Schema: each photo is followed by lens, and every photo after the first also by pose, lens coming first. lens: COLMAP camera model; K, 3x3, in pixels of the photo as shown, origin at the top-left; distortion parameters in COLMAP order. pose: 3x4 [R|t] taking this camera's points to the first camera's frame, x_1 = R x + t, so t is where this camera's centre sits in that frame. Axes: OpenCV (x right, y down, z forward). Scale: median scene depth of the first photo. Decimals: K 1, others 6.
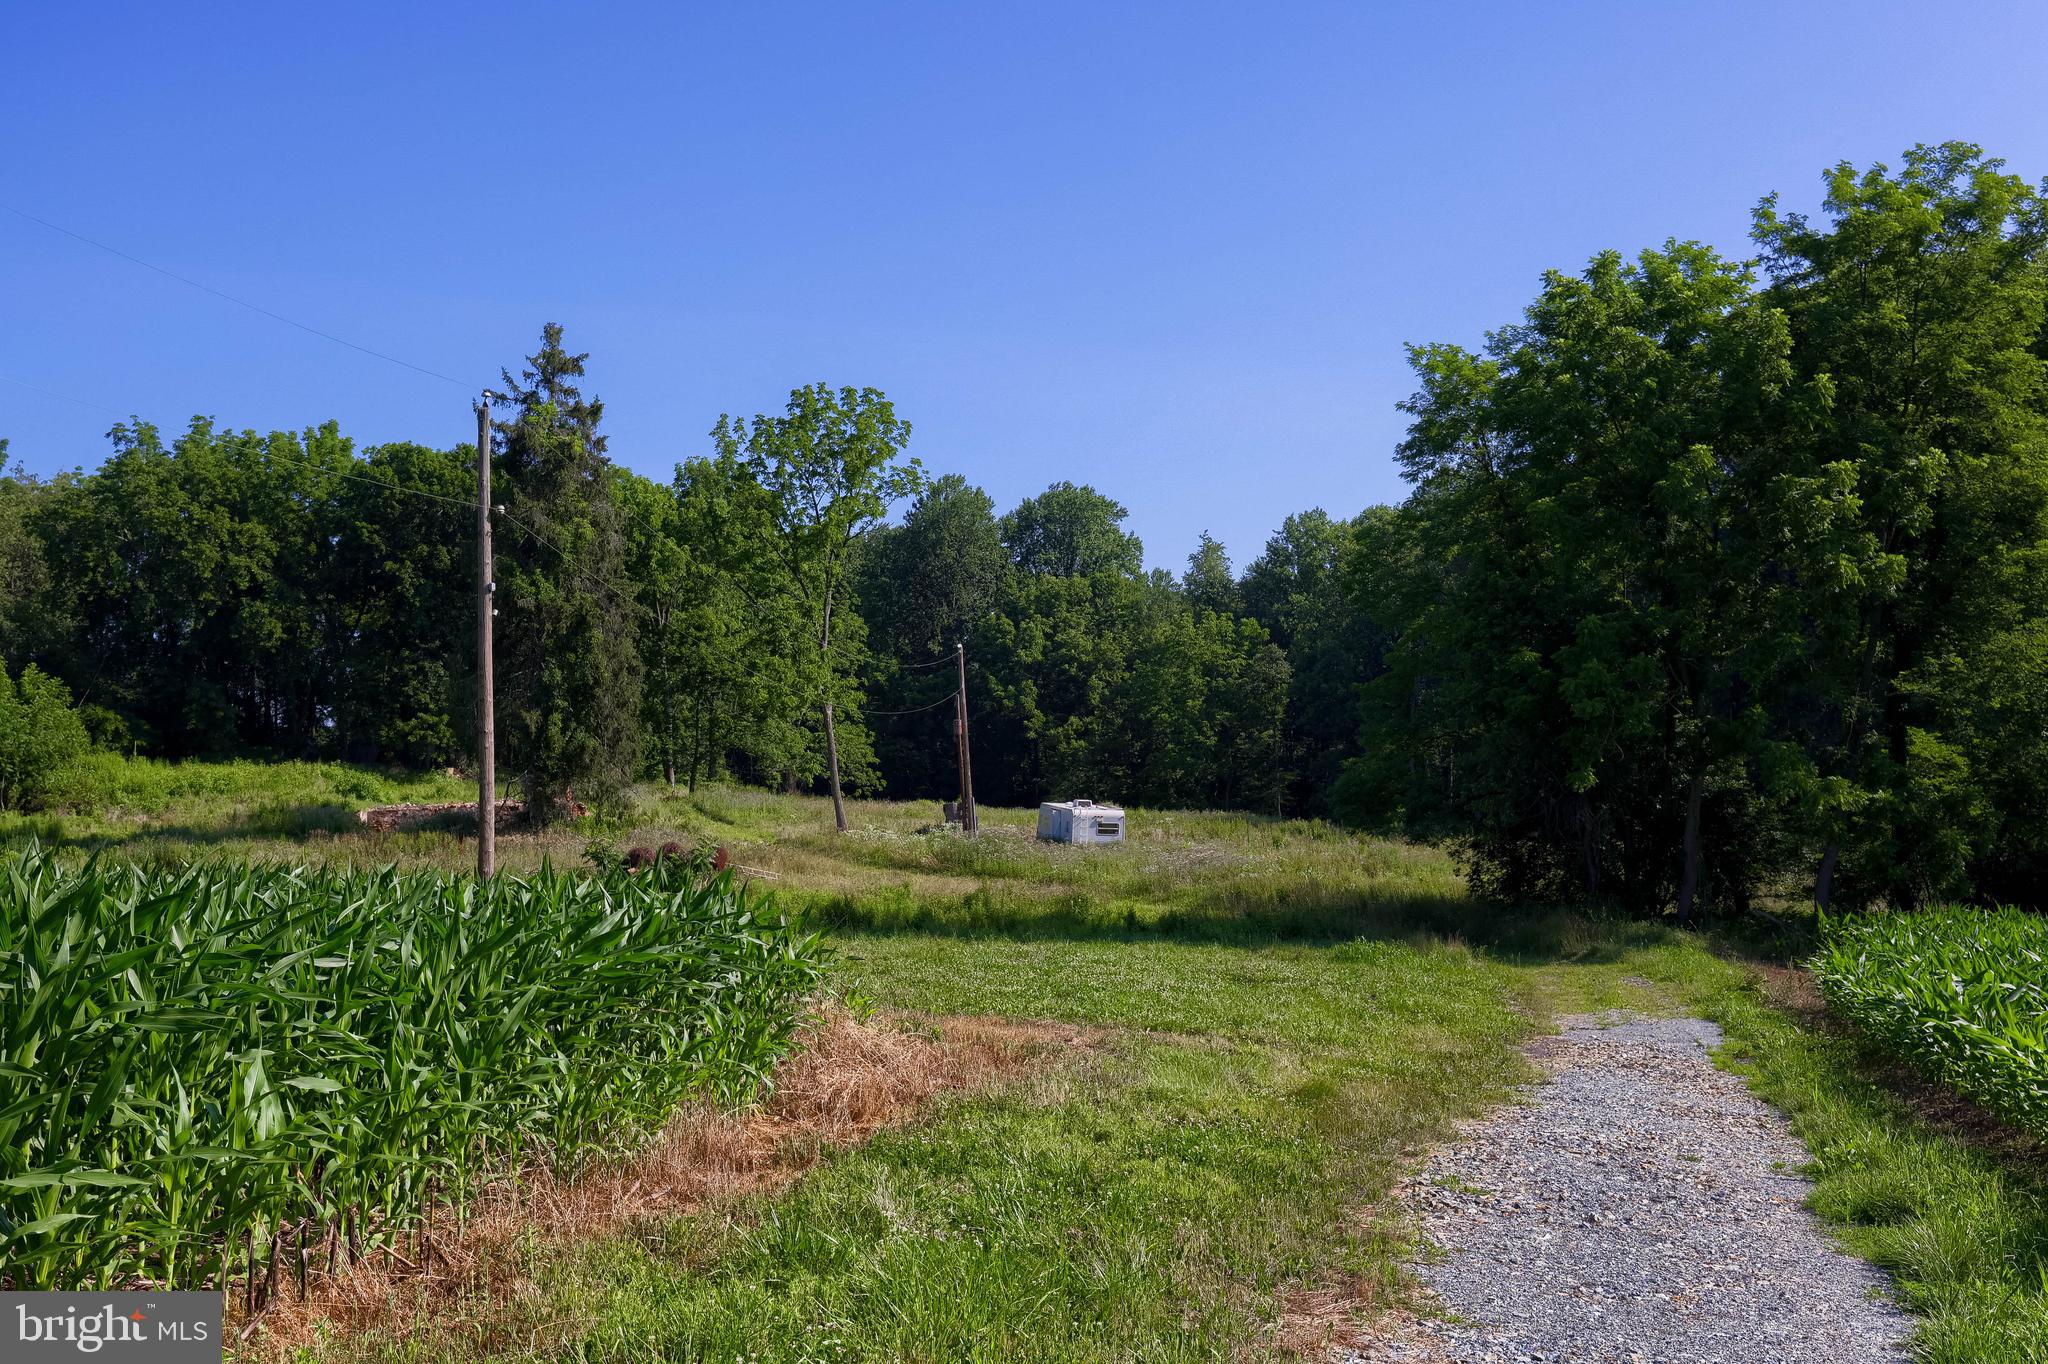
lens RADIAL K [[1920.1, 0, 1023.8], [0, 1920.1, 682.3], [0, 0, 1]] dist [-0.032591, 0.000000]
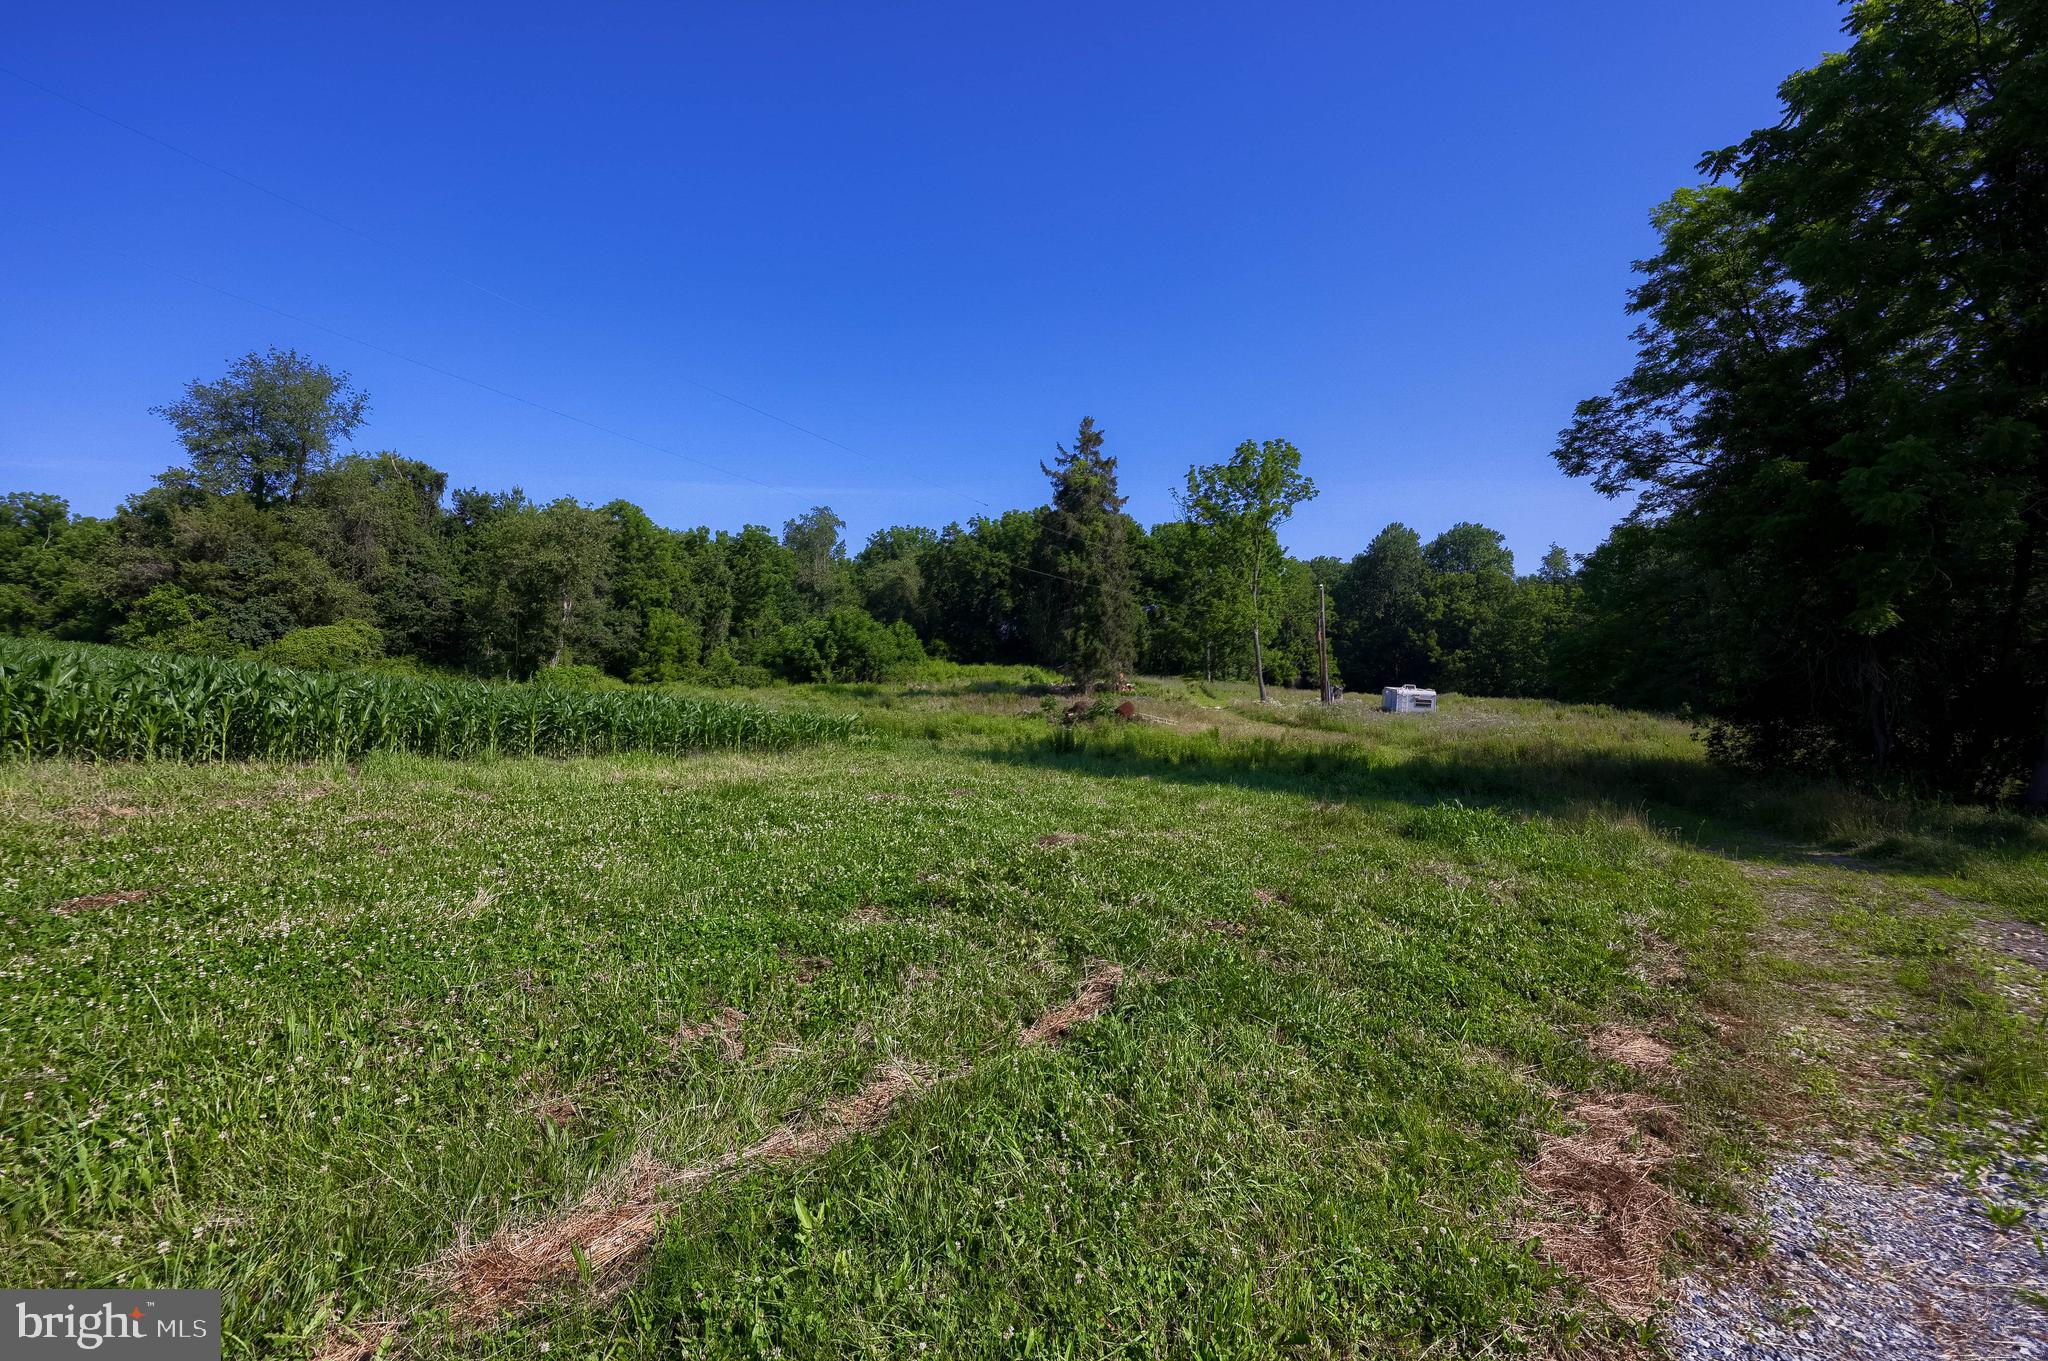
lens RADIAL K [[818.2, 0, 1021.3], [0, 818.2, 688.0], [0, 0, 1]] dist [-0.001417, -0.000020]
pose [[0.873990, 0.019005, -0.485572, 0.078413], [0.004059, 0.998915, 0.046403, 0.032407], [0.485926, -0.042527, 0.872964, 0.281122]]
